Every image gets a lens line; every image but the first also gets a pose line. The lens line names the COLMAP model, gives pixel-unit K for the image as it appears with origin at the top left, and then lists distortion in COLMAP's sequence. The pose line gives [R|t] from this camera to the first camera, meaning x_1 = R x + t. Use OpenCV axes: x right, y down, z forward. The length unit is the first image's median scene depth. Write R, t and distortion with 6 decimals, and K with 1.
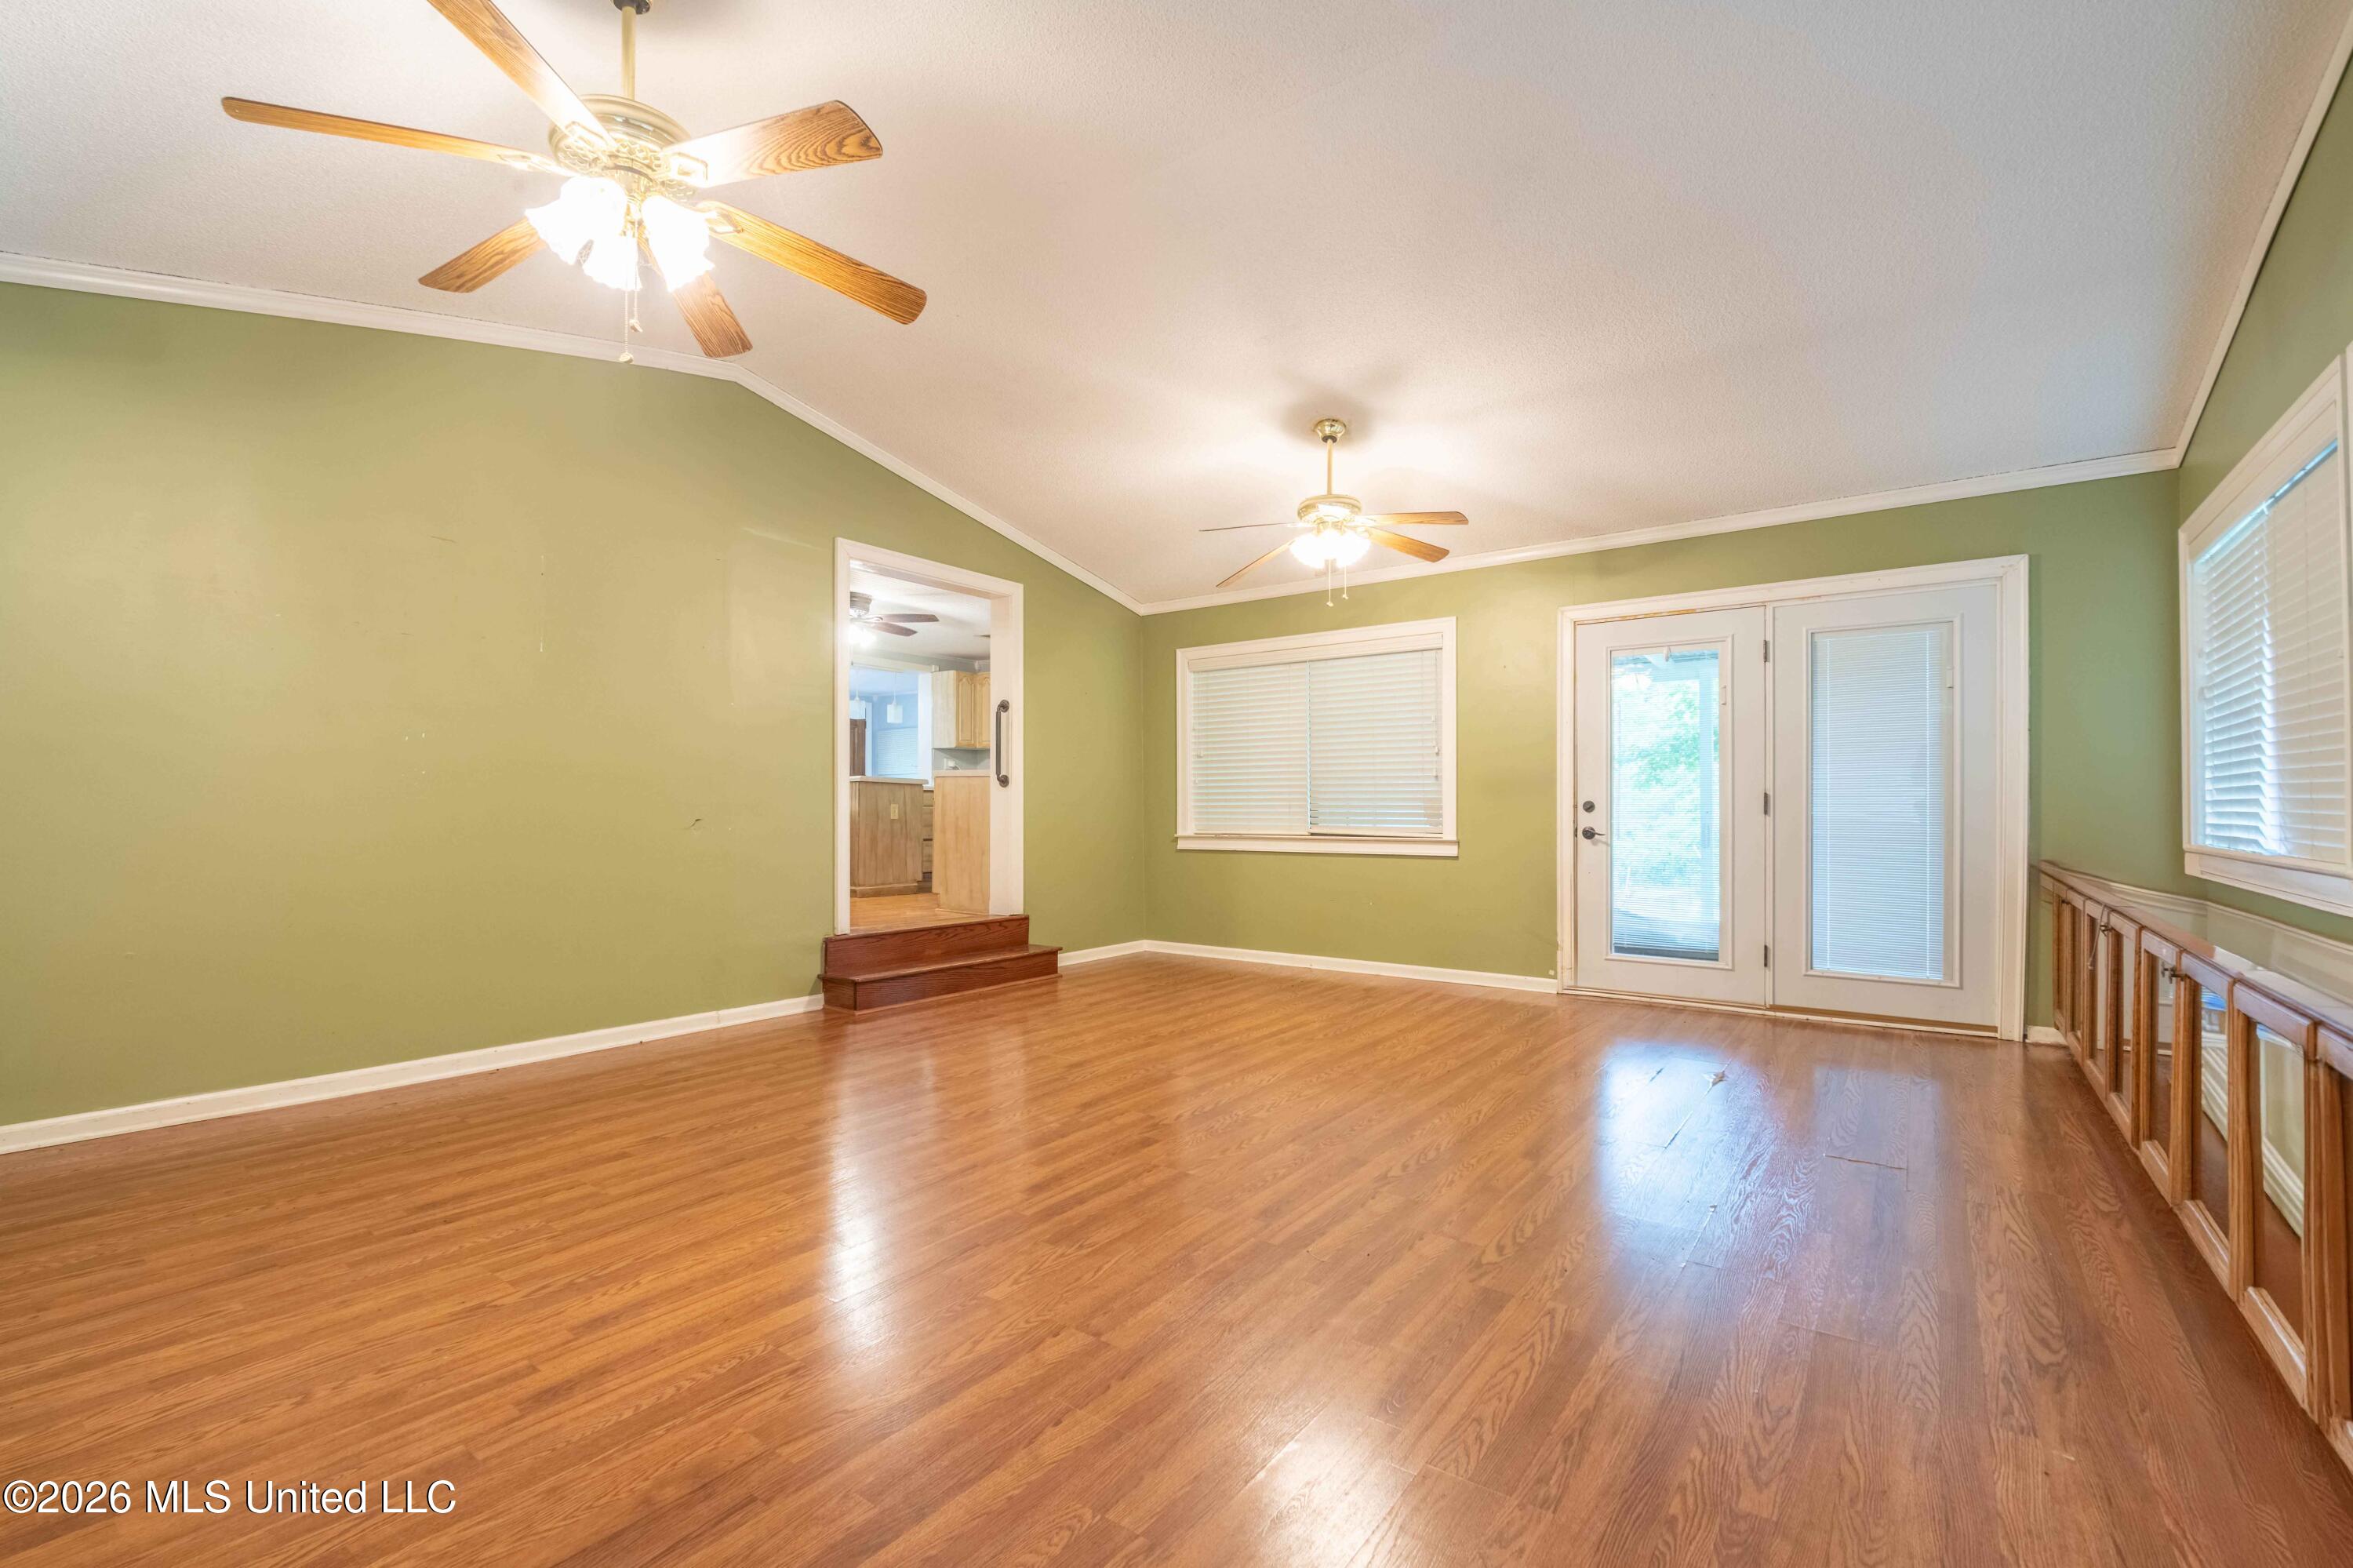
lens RADIAL K [[1023.9, 0, 1160.3], [0, 1023.9, 805.8], [0, 0, 1]] dist [0.001273, -0.009446]
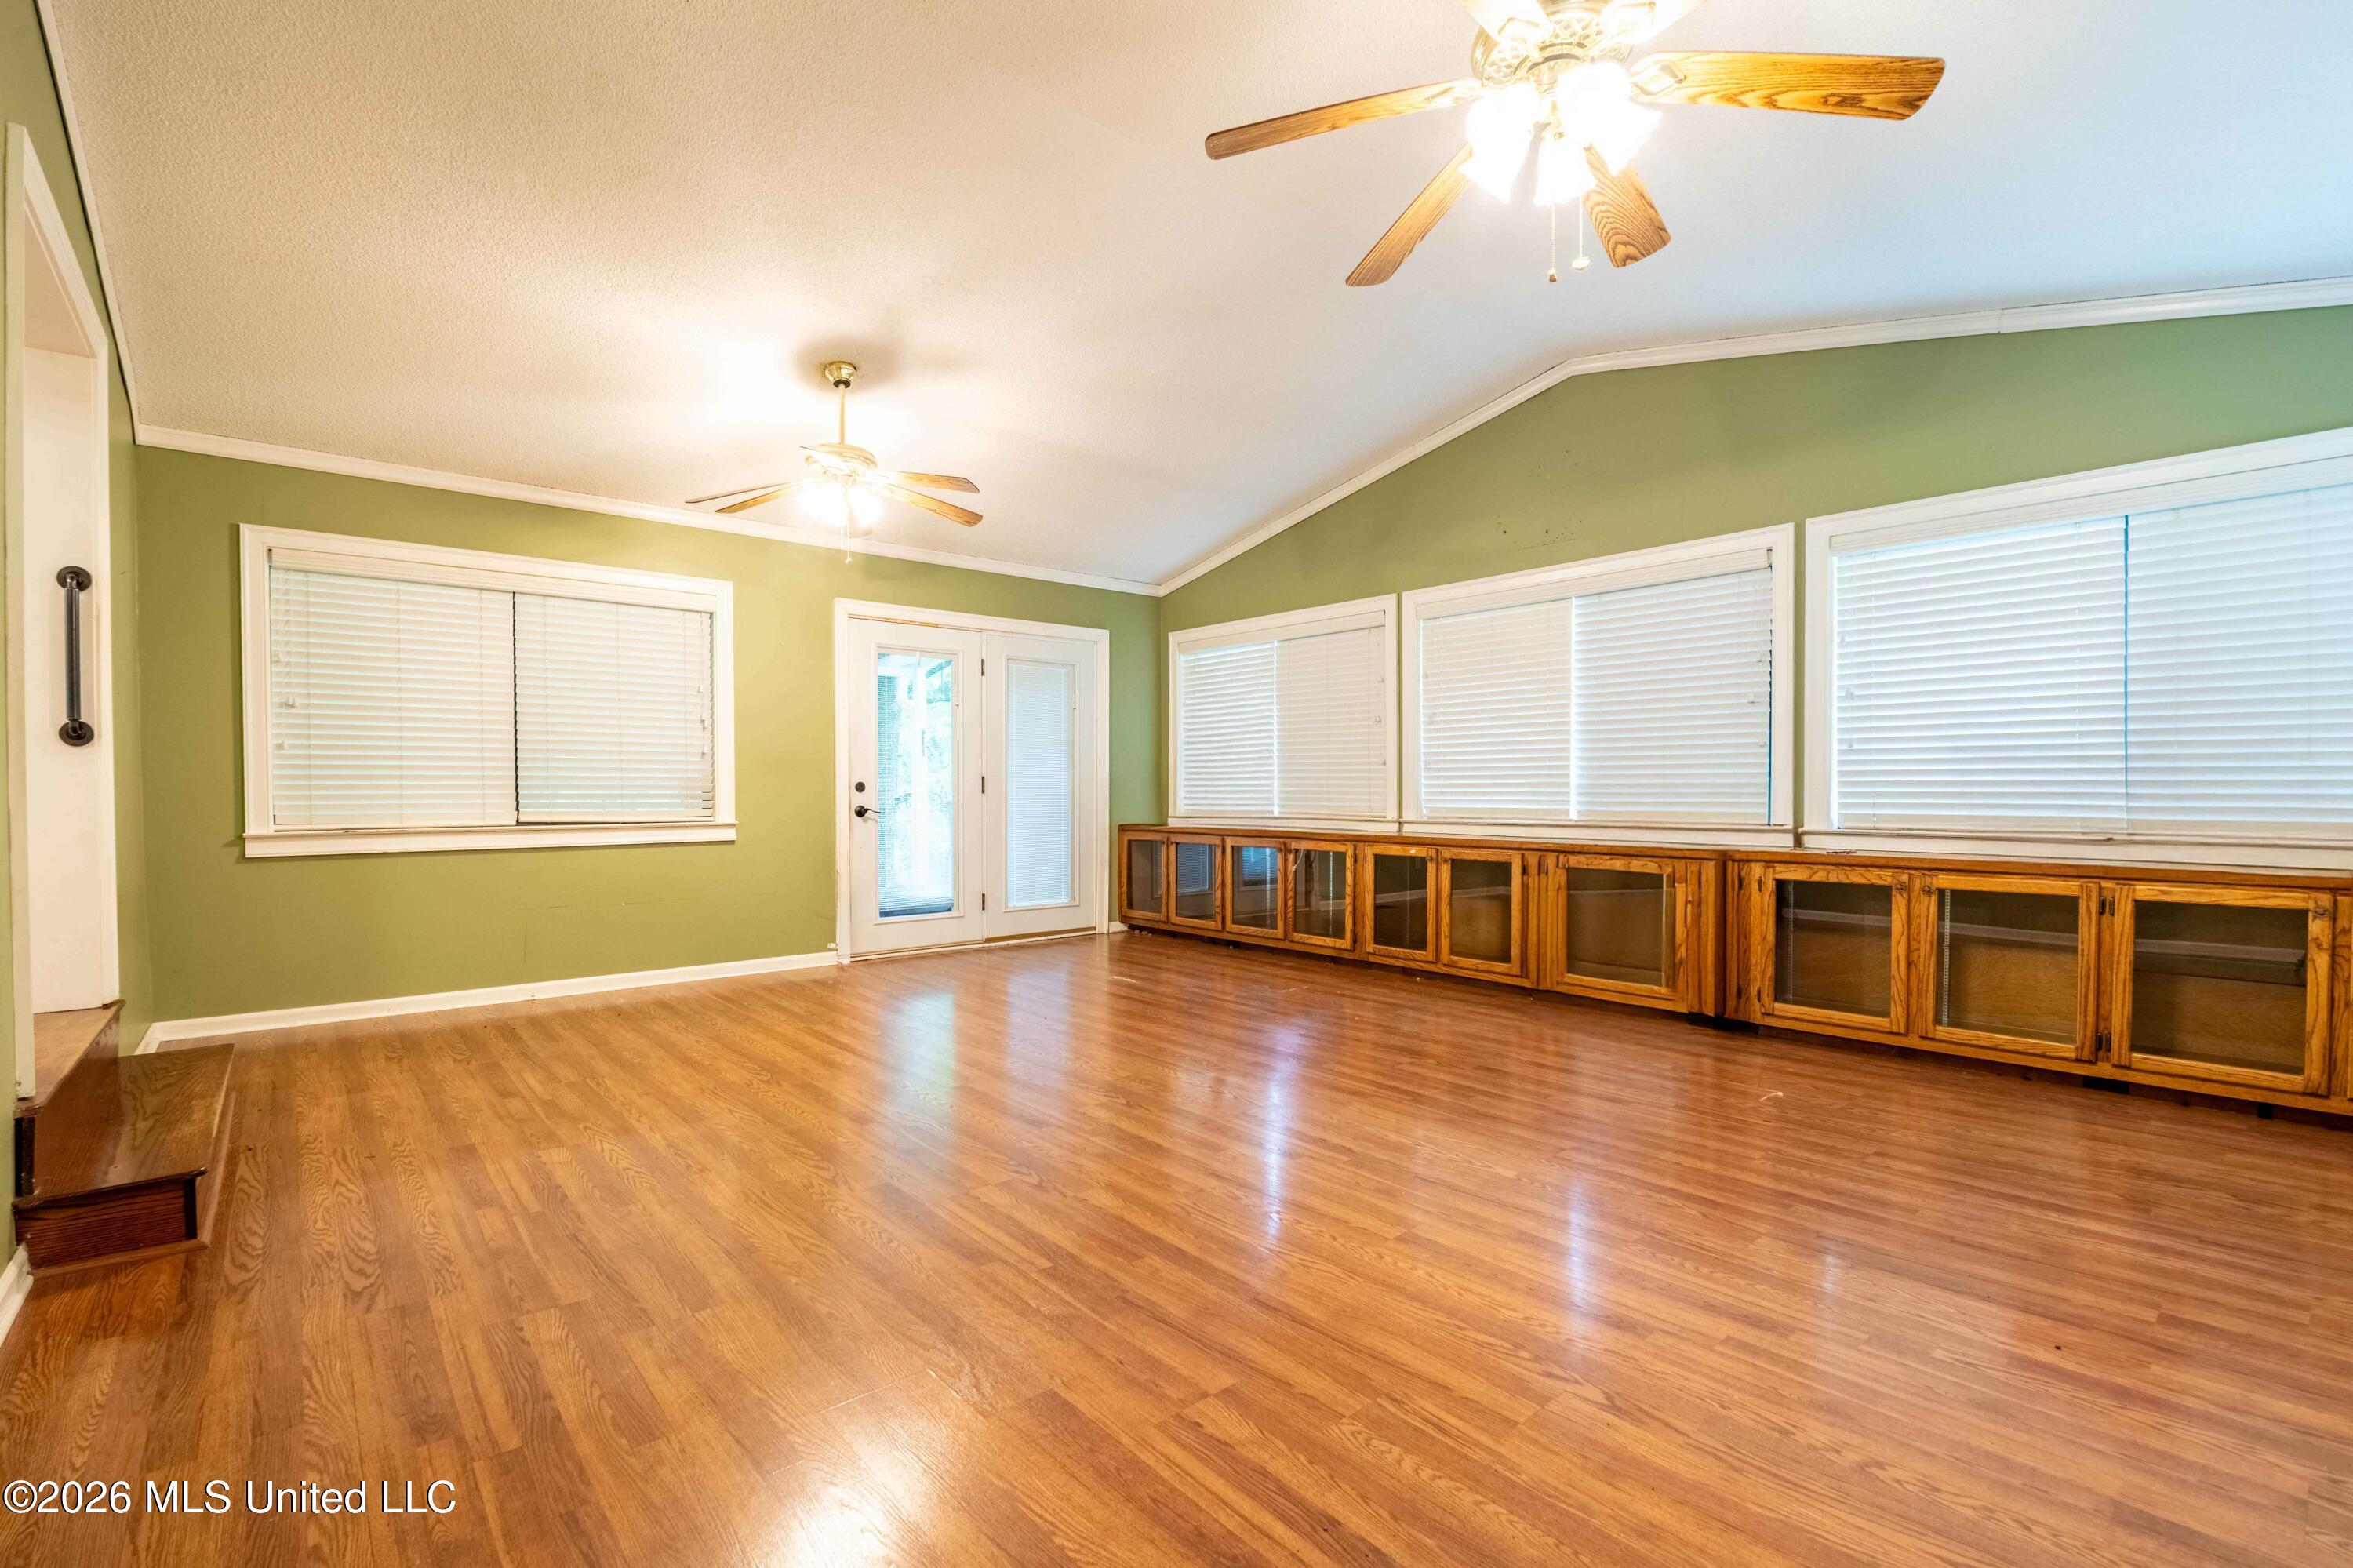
lens RADIAL K [[1031.0, 0, 1155.6], [0, 1031.0, 809.7], [0, 0, 1]] dist [-0.007699, -0.000703]
pose [[0.228593, -0.021493, 0.973285, -0.747082], [-0.000164, 0.999755, 0.022116, 0.000743], [-0.973522, -0.005215, 0.228533, 0.572041]]
